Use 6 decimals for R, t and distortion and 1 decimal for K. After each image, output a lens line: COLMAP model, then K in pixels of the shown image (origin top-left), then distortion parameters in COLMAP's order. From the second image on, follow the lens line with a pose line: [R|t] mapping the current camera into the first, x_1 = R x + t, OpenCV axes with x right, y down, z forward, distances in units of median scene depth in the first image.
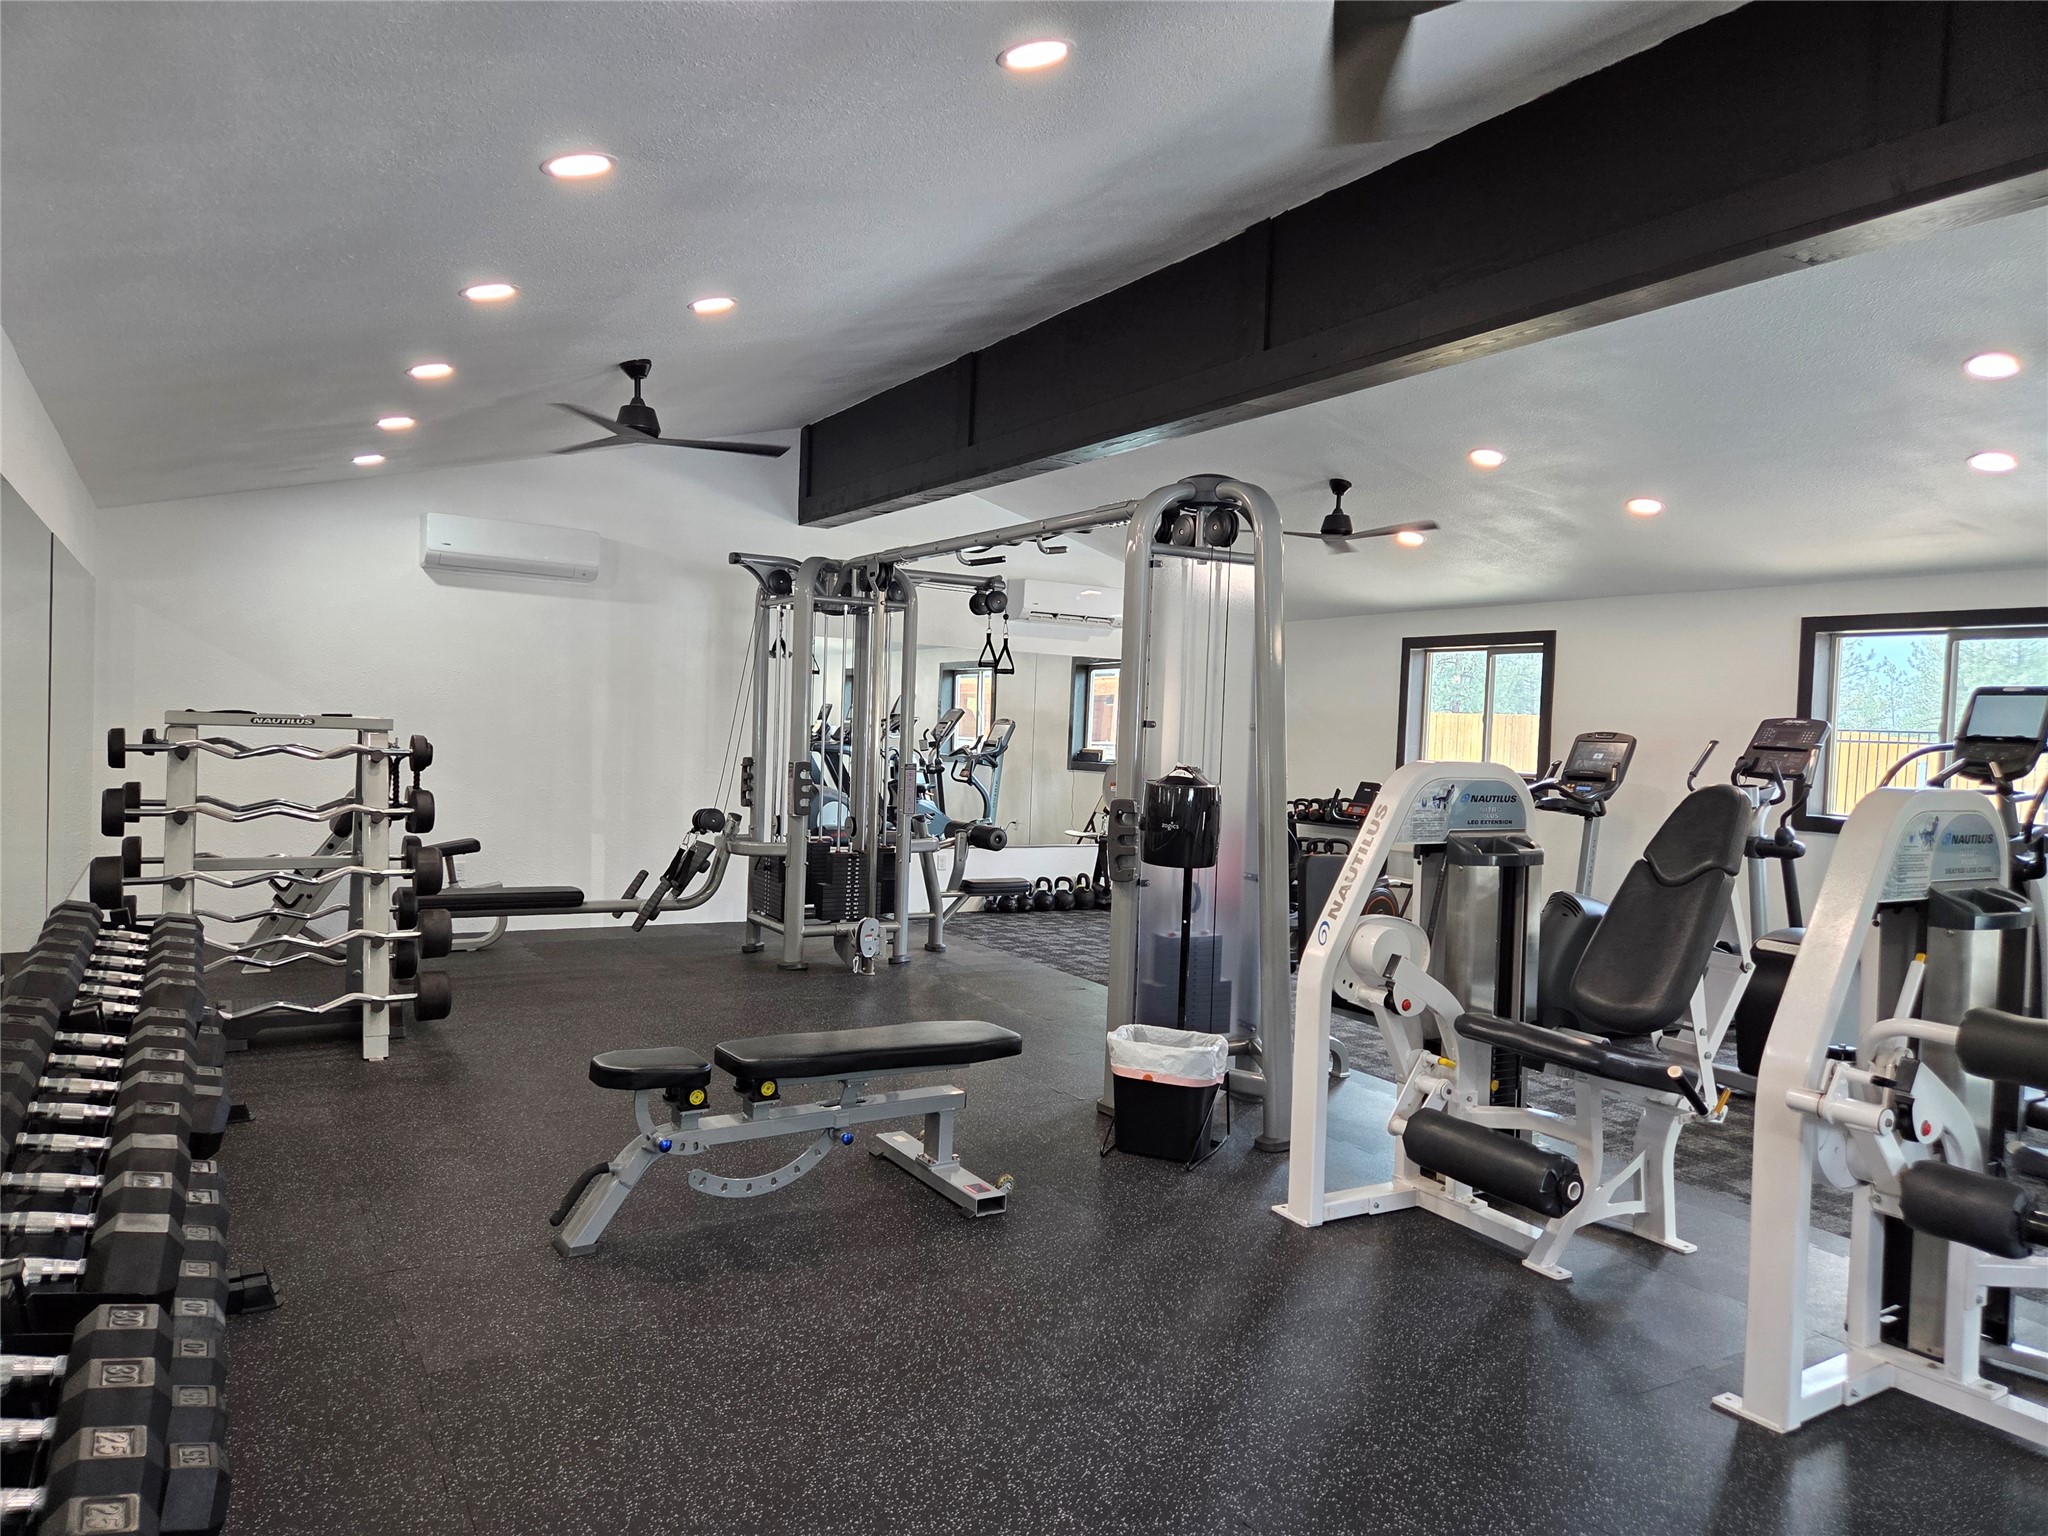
lens RADIAL K [[1364.2, 0, 1024.0], [0, 1364.2, 768.0], [0, 0, 1]] dist [0.061310, -0.000702]
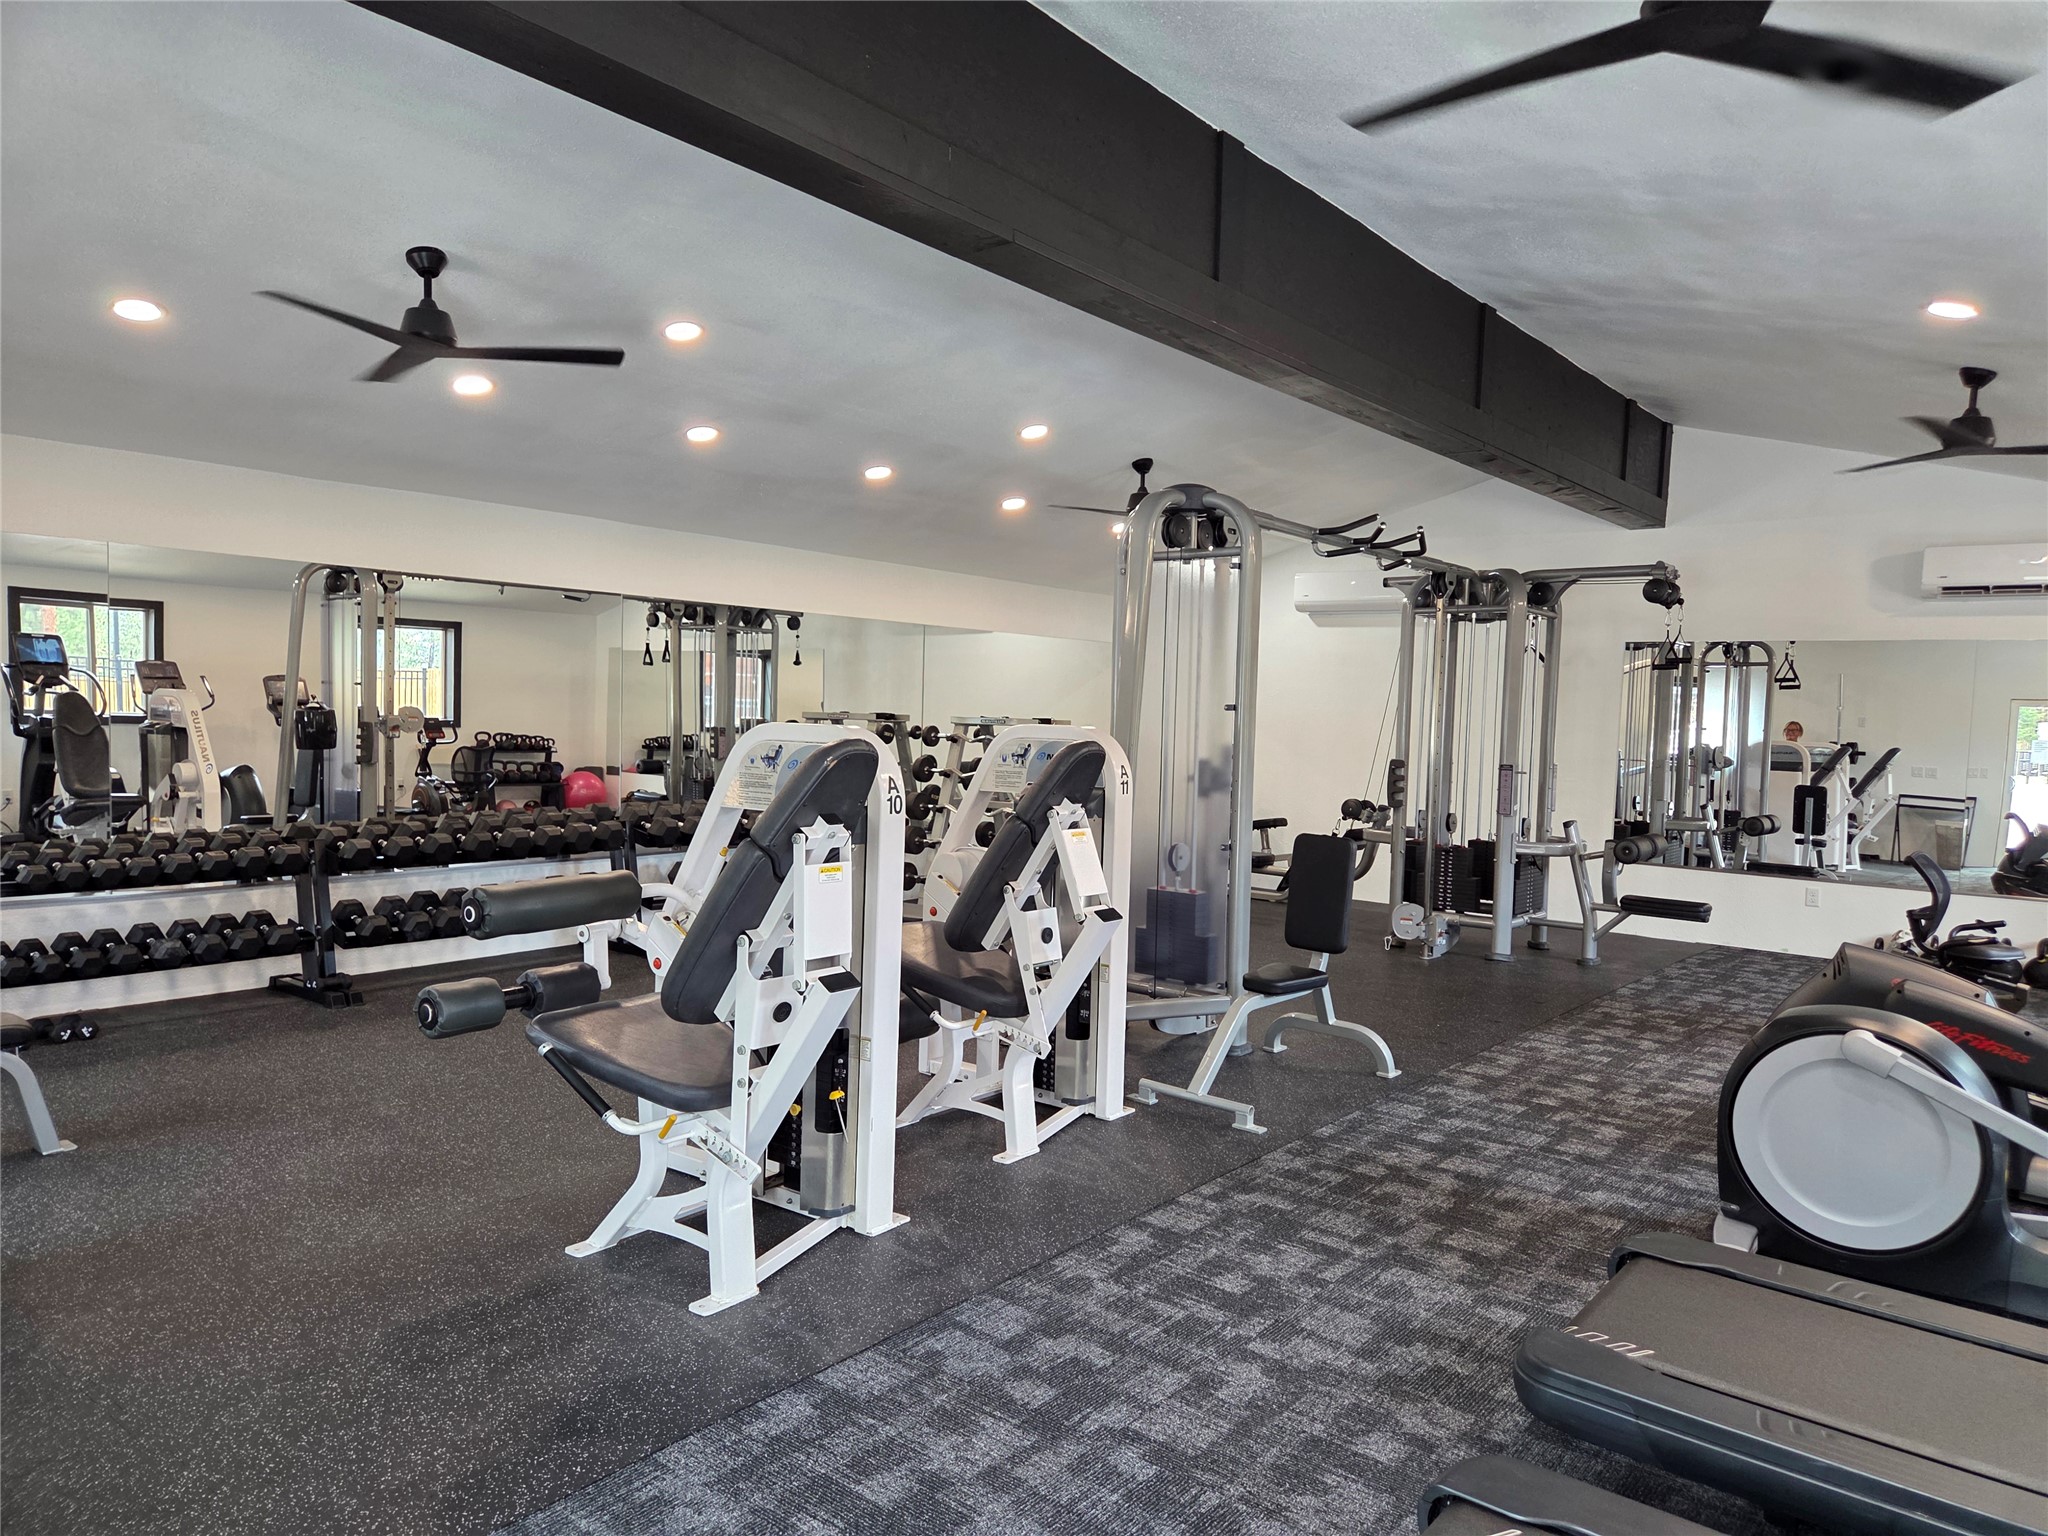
lens RADIAL K [[1364.2, 0, 1024.0], [0, 1364.2, 768.0], [0, 0, 1]] dist [0.061310, -0.000702]
pose [[0.352281, 0.017226, -0.935736, 0.756433], [-0.050189, 0.998740, -0.000509, 0.018083], [0.934548, 0.047142, 0.352702, 0.315986]]
